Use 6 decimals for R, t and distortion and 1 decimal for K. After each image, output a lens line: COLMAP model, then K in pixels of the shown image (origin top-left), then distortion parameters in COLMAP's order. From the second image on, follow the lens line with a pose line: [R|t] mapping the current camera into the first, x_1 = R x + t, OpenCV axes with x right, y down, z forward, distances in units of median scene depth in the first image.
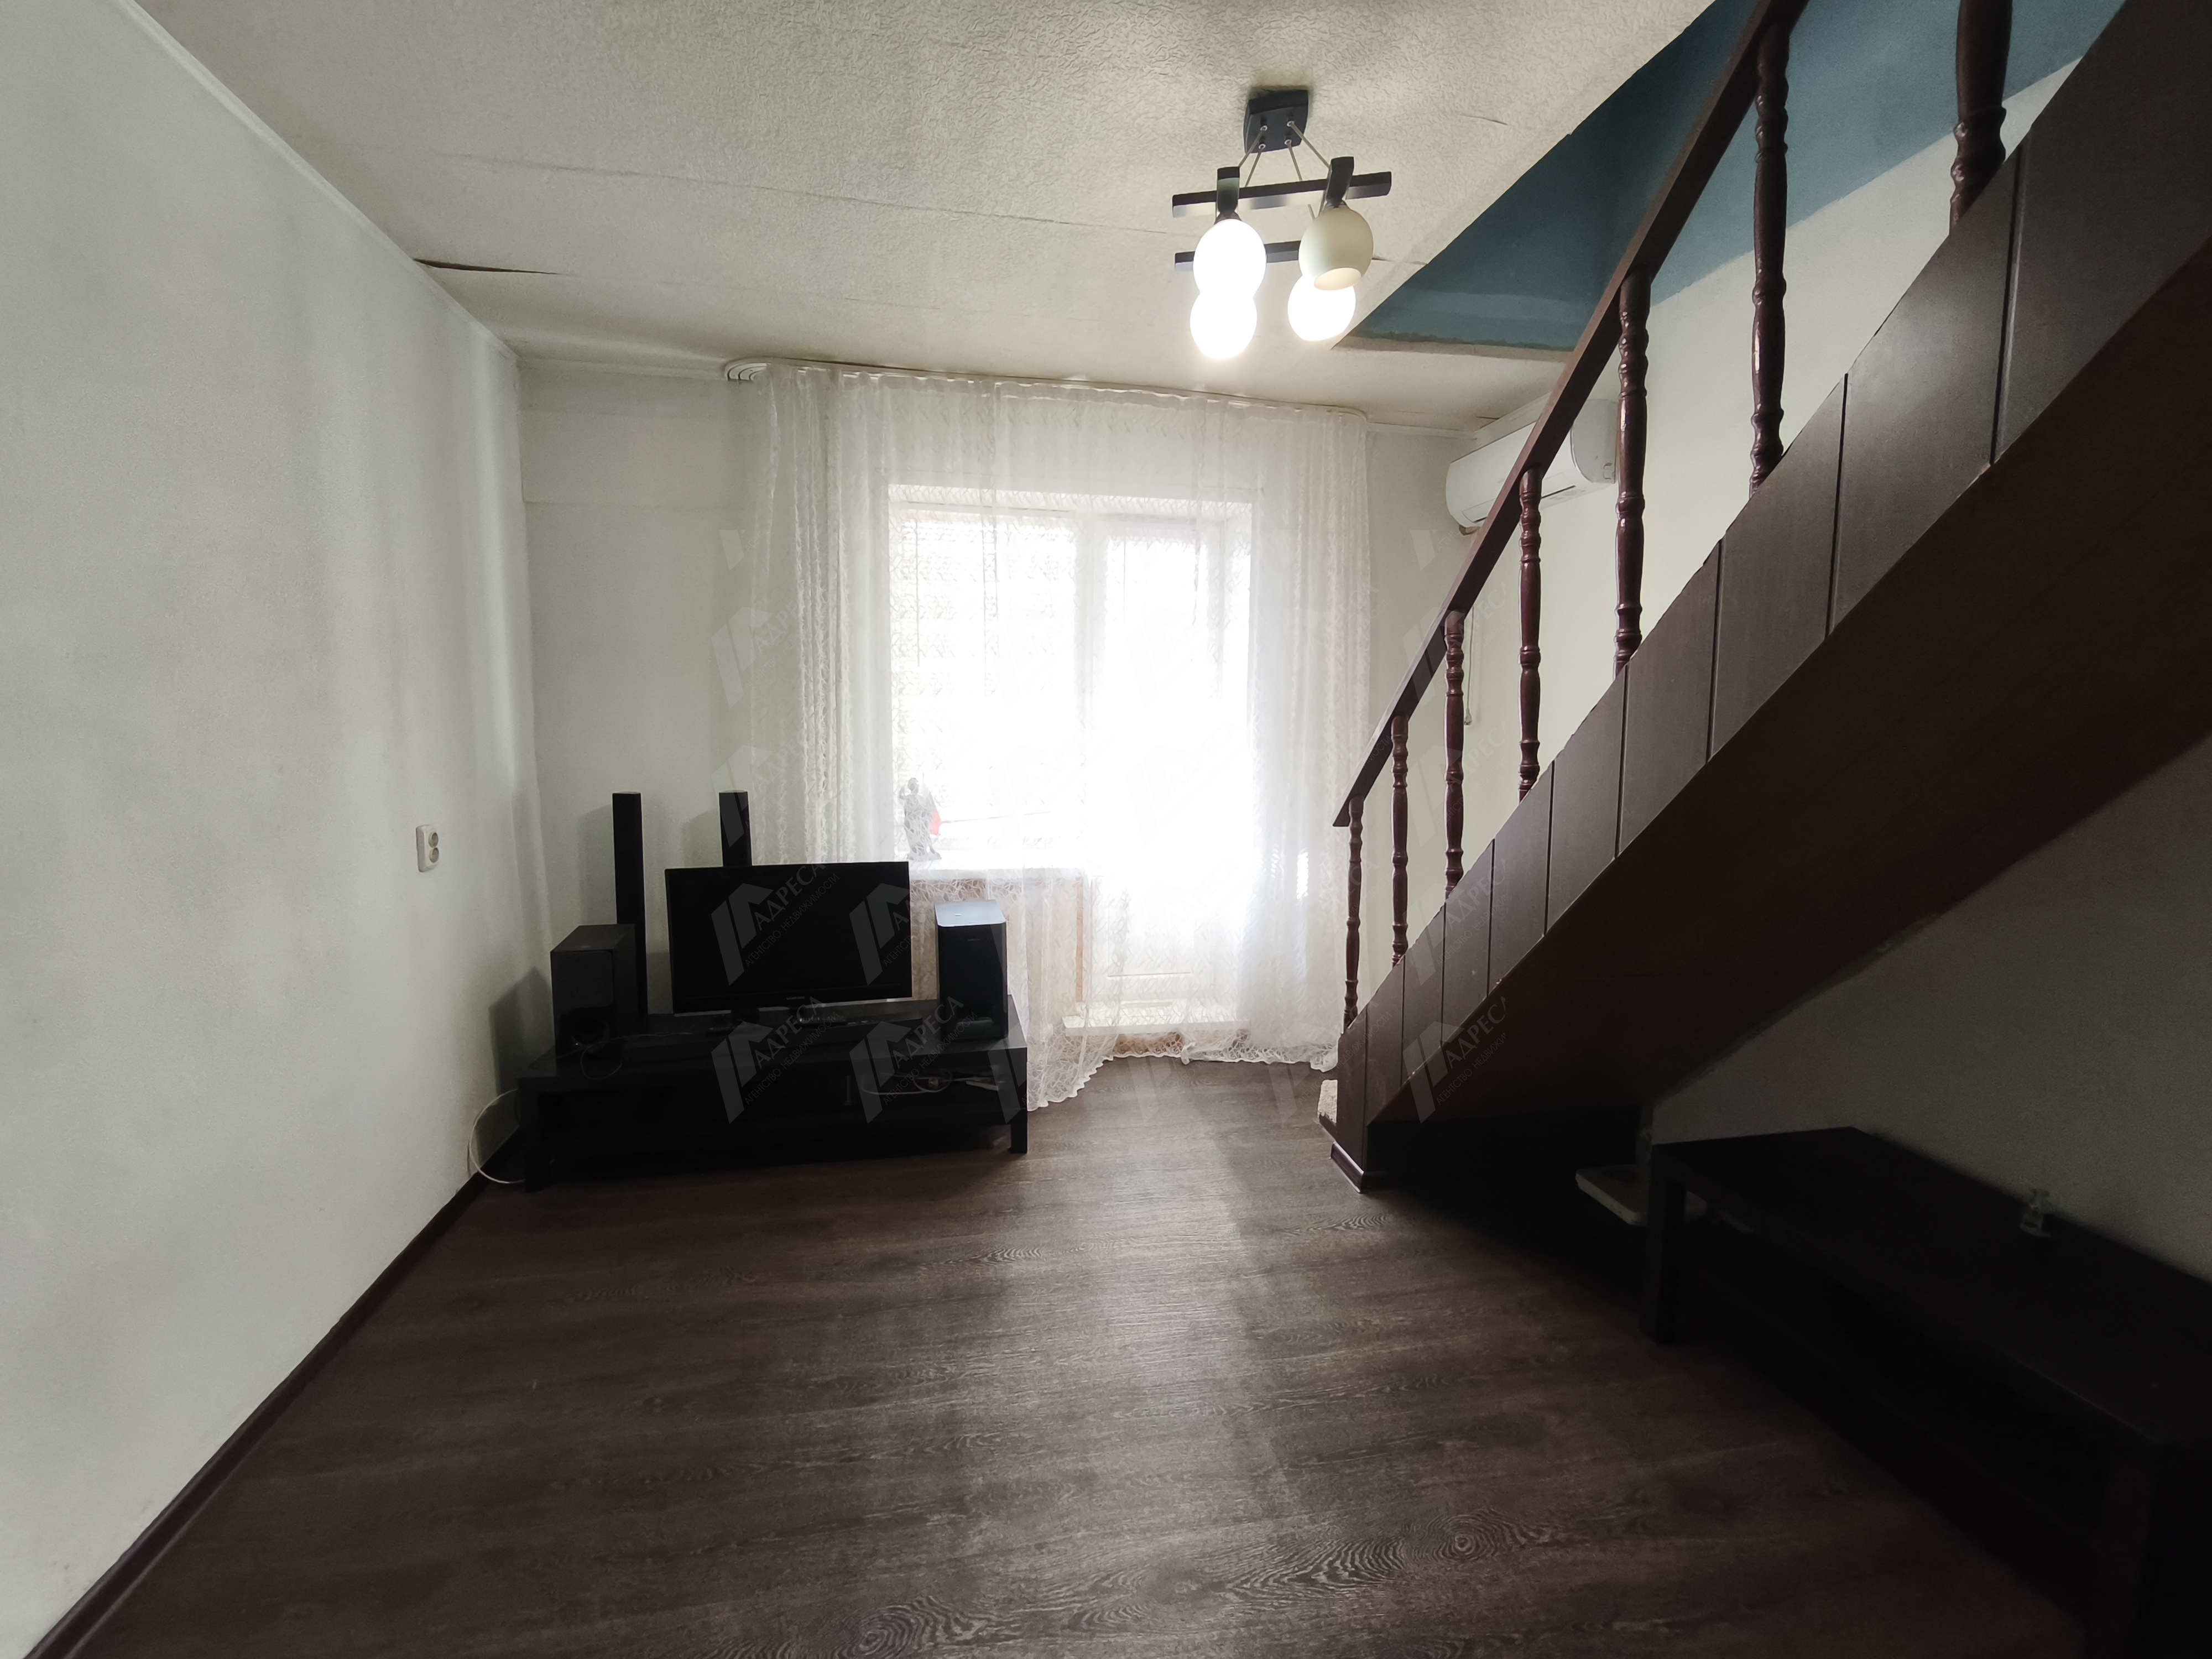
lens RADIAL K [[929.6, 0, 1102.6], [0, 929.6, 823.2], [0, 0, 1]] dist [-0.003125, 0.001746]
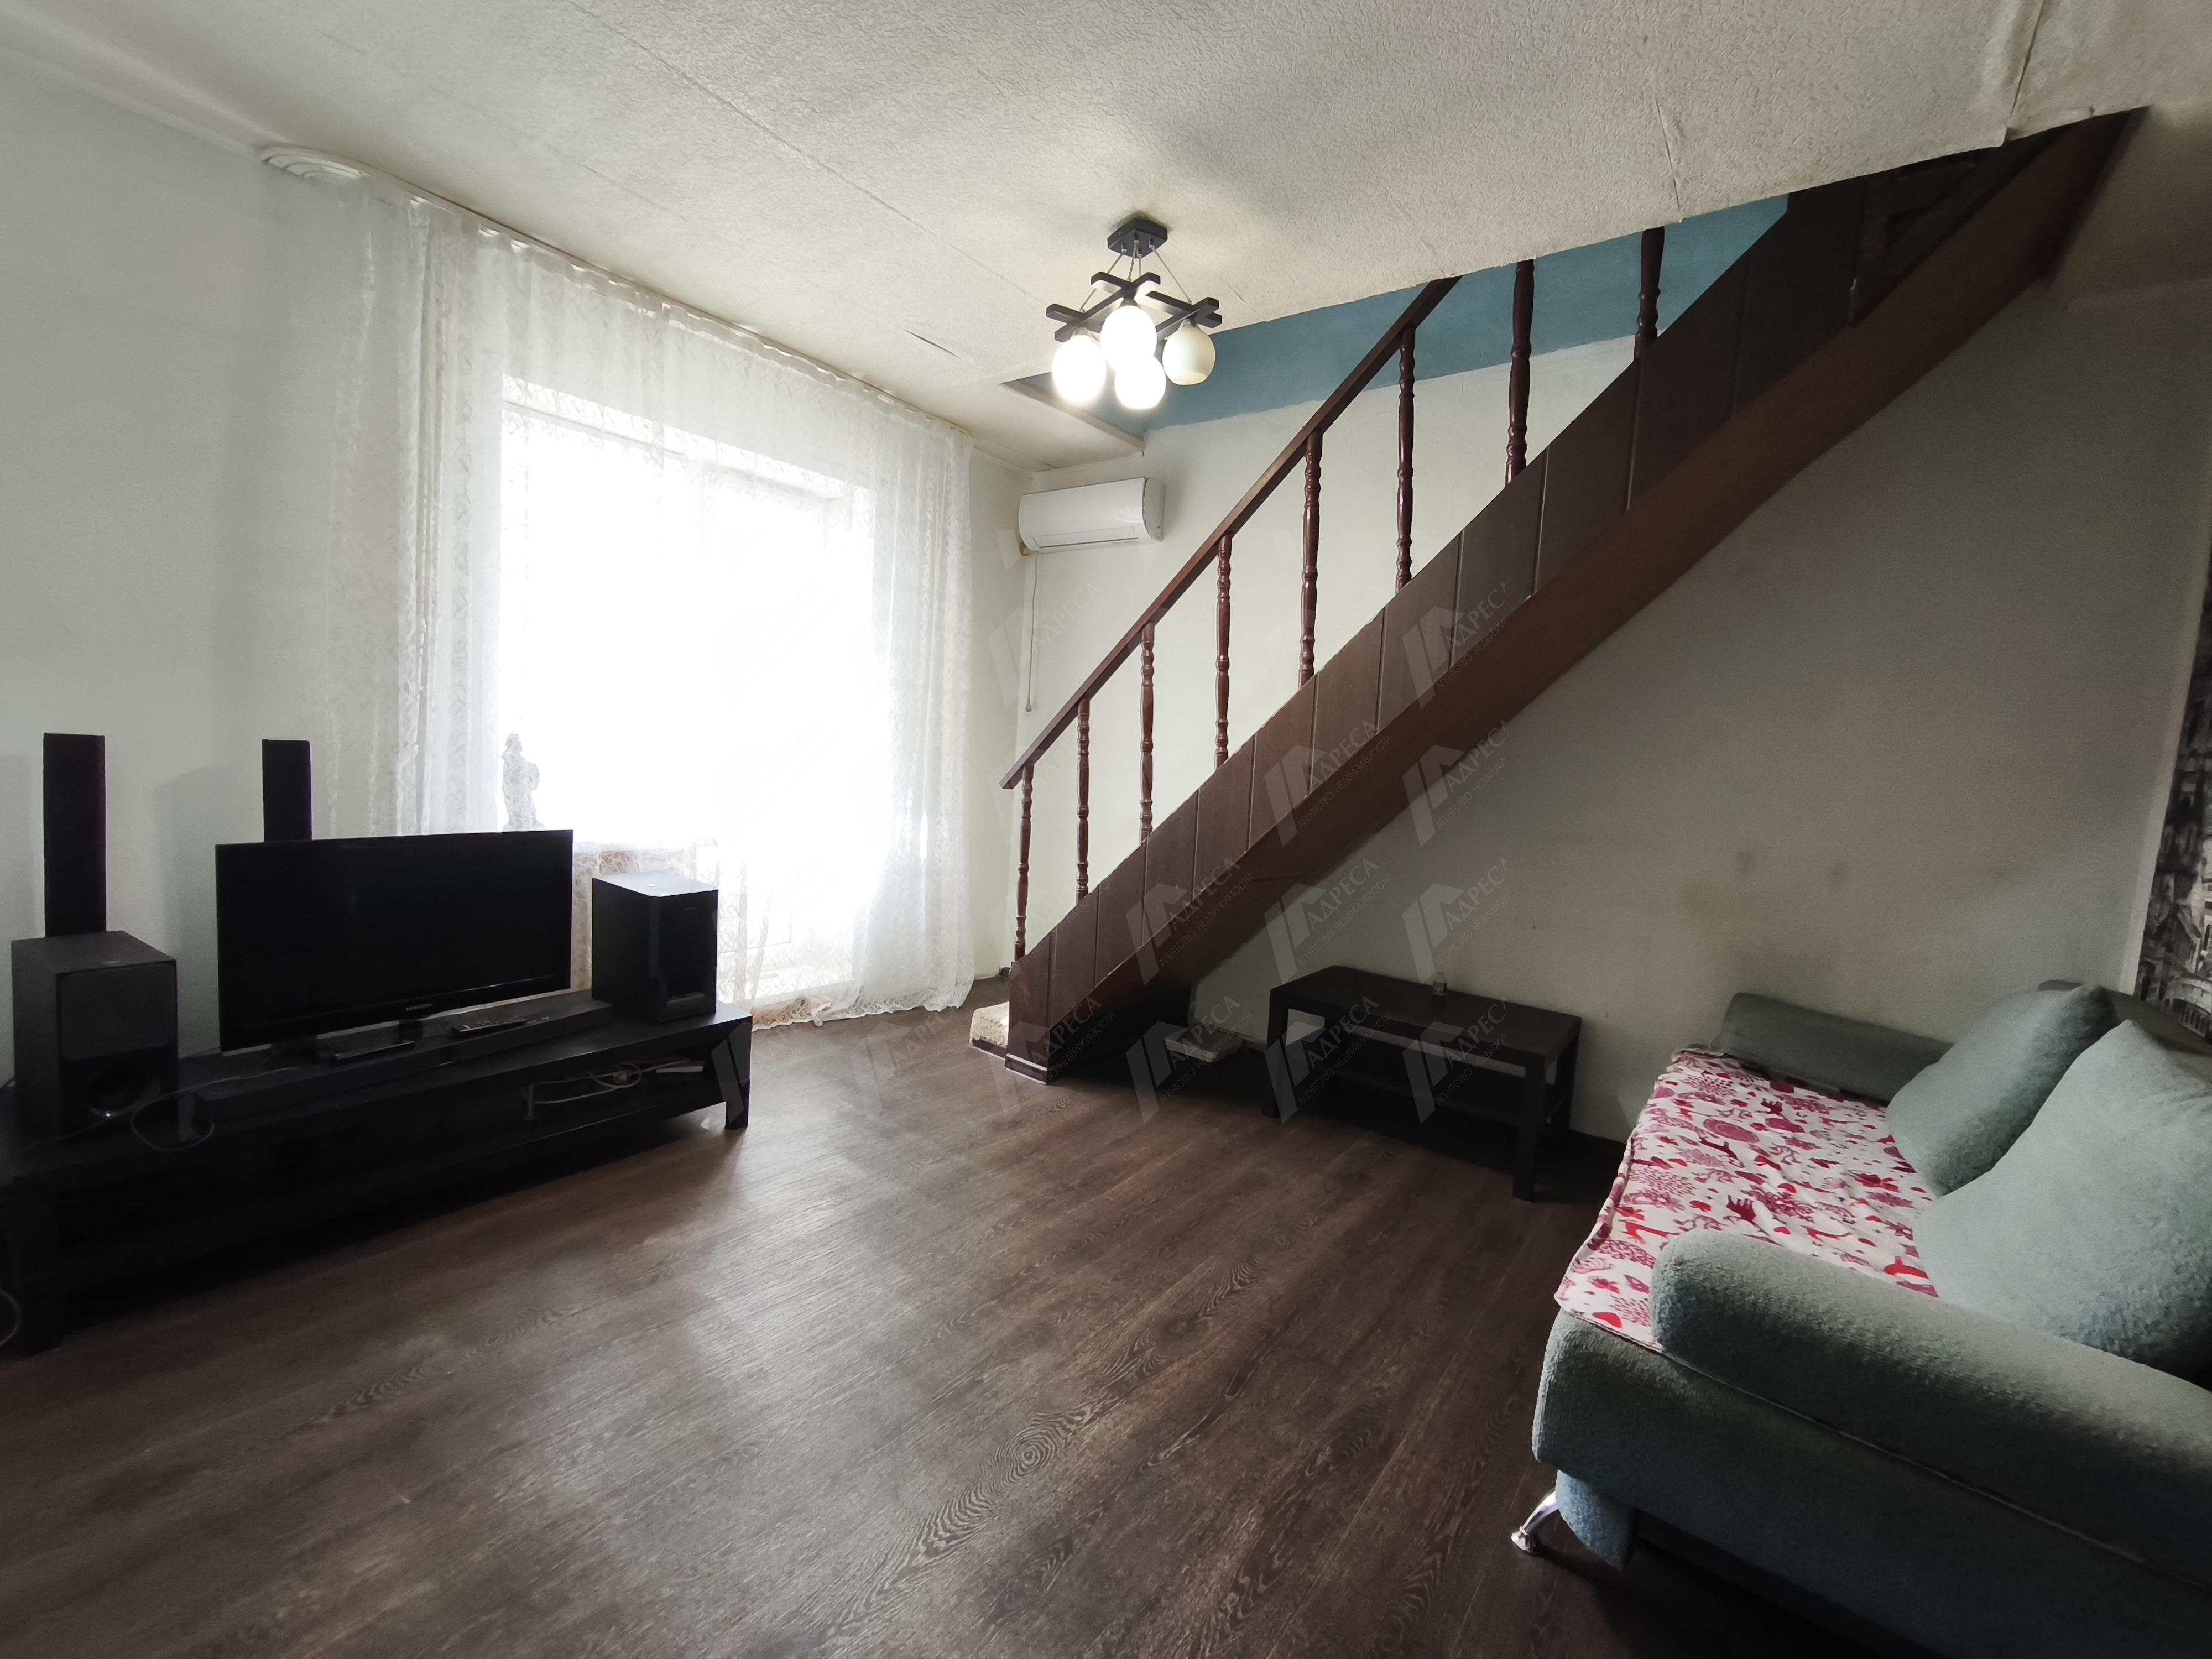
lens RADIAL K [[929.6, 0, 1112.7], [0, 929.6, 822.1], [0, 0, 1]] dist [-0.003125, 0.001746]
pose [[0.734839, -0.018157, 0.677998, -0.421423], [0.015281, 0.999831, 0.010214, 0.033660], [-0.678069, 0.002855, 0.734992, 0.031912]]
